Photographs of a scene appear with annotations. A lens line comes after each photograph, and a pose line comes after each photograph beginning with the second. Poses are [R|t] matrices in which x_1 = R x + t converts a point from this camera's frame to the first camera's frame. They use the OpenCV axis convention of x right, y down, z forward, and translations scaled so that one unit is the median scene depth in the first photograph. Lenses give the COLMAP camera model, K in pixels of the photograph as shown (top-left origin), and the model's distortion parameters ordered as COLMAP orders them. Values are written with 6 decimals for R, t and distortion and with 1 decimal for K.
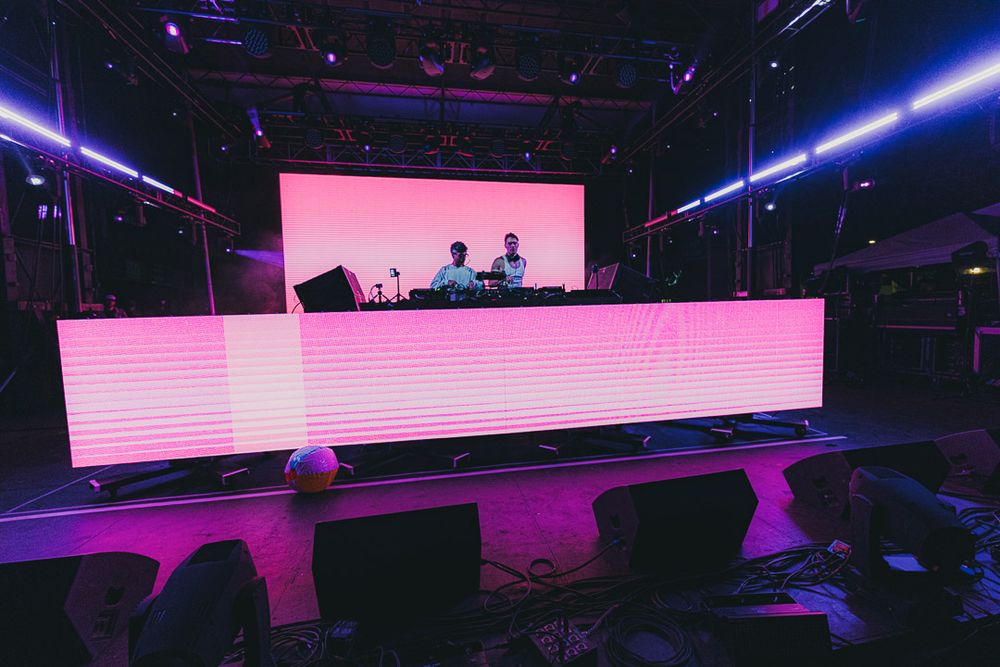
lens RADIAL K [[401.3, 0, 502.6], [0, 401.3, 335.7], [0, 0, 1]] dist [0.000911, -0.000361]
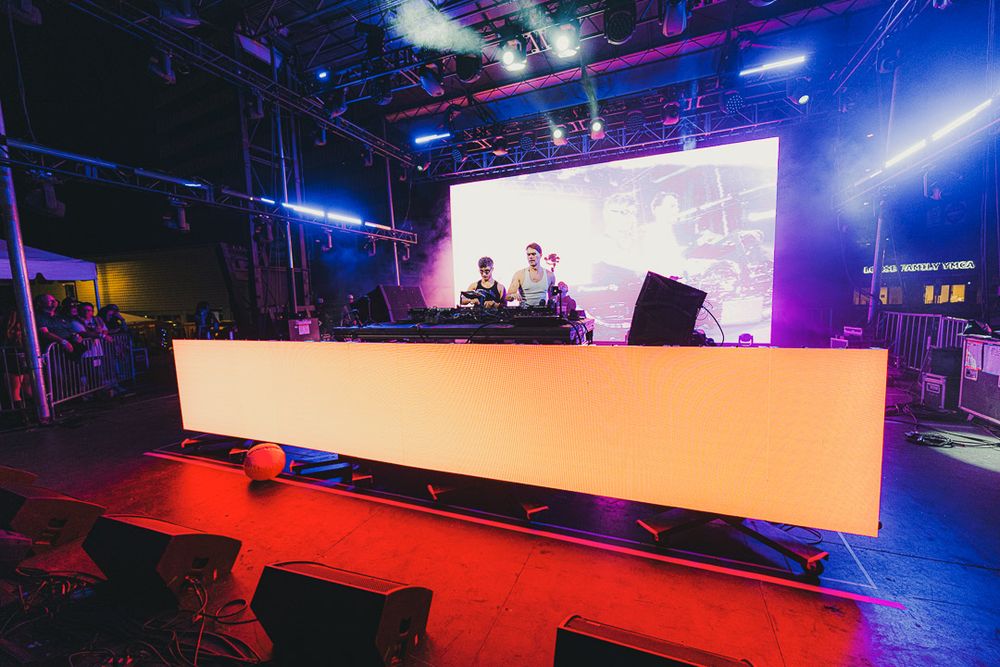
lens RADIAL K [[402.1, 0, 499.2], [0, 402.1, 335.4], [0, 0, 1]] dist [-0.000244, -0.000017]
pose [[0.838718, 0.050883, -0.542184, 0.635198], [-0.021478, 0.997941, 0.060430, -0.130201], [0.544143, -0.039039, 0.838084, 0.242480]]
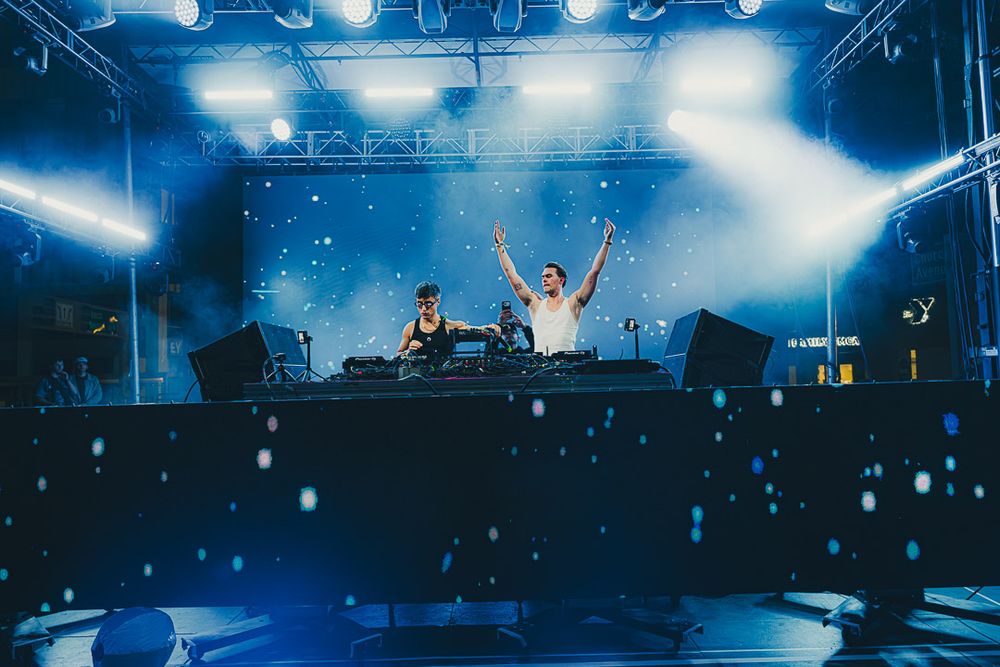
lens RADIAL K [[667.7, 0, 501.5], [0, 667.7, 333.2], [0, 0, 1]] dist [-0.002509, 0.003927]
pose [[0.983889, -0.009658, -0.178519, 0.234111], [-0.010705, 0.993565, -0.112757, -0.041740], [0.178459, 0.112851, 0.977454, -0.012365]]
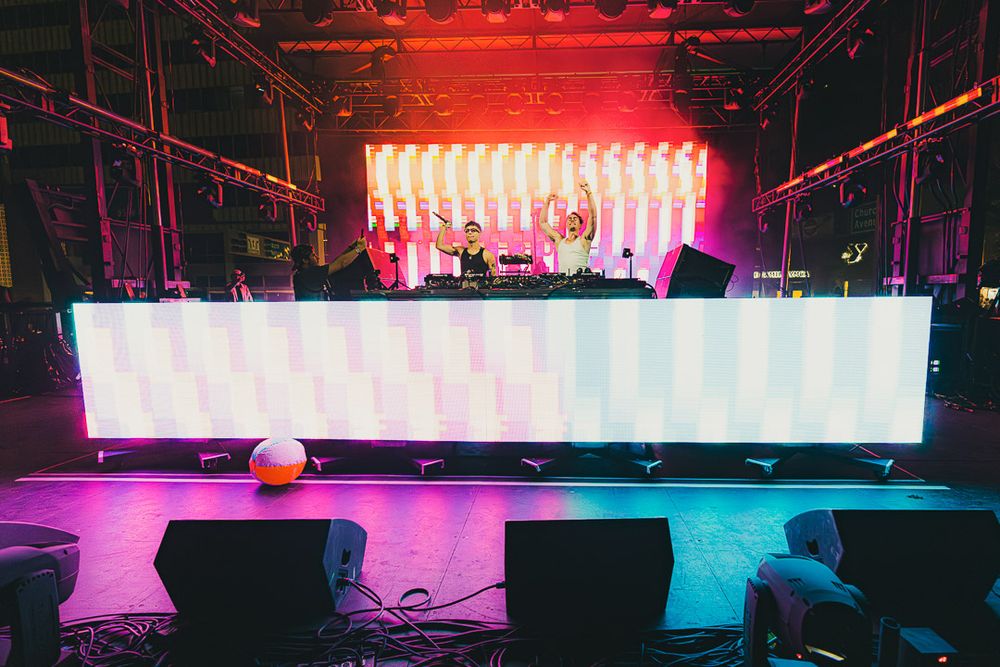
lens RADIAL K [[457.5, 0, 538.8], [0, 457.5, 335.5], [0, 0, 1]] dist [0.003110, -0.000736]
pose [[0.976222, 0.041326, -0.212798, 0.278137], [-0.033178, 0.998578, 0.041722, -0.032538], [0.214219, -0.033670, 0.976205, 0.034994]]
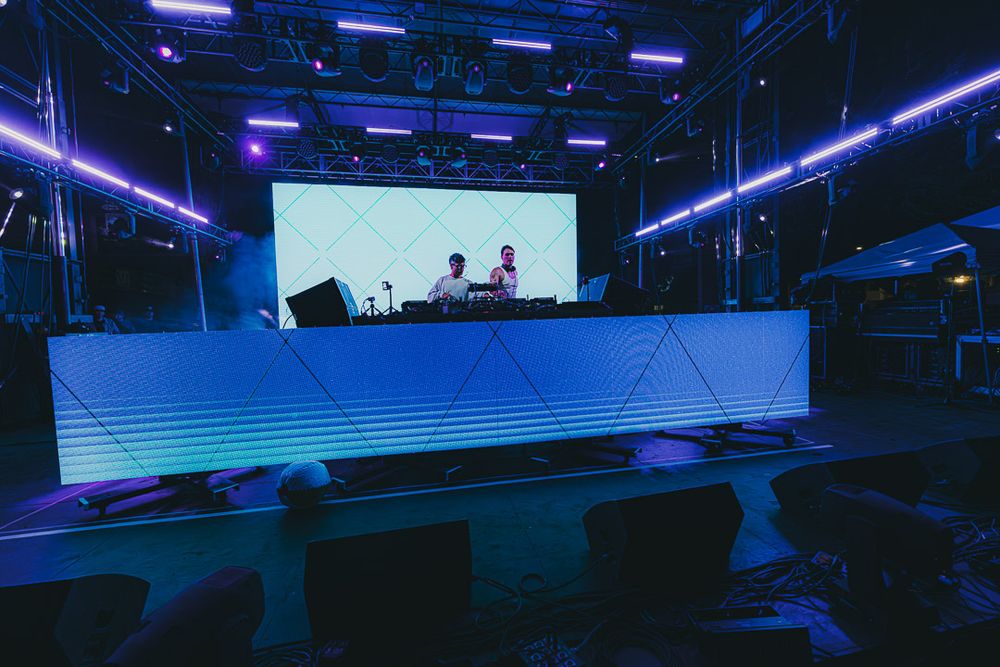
lens RADIAL K [[402.1, 0, 502.4], [0, 402.1, 335.2], [0, 0, 1]] dist [-0.000647, 0.000017]
pose [[0.999884, -0.004901, 0.014423, 0.005072], [0.005138, 0.999852, -0.016417, -0.014260], [-0.014340, 0.016489, 0.999761, -0.010227]]
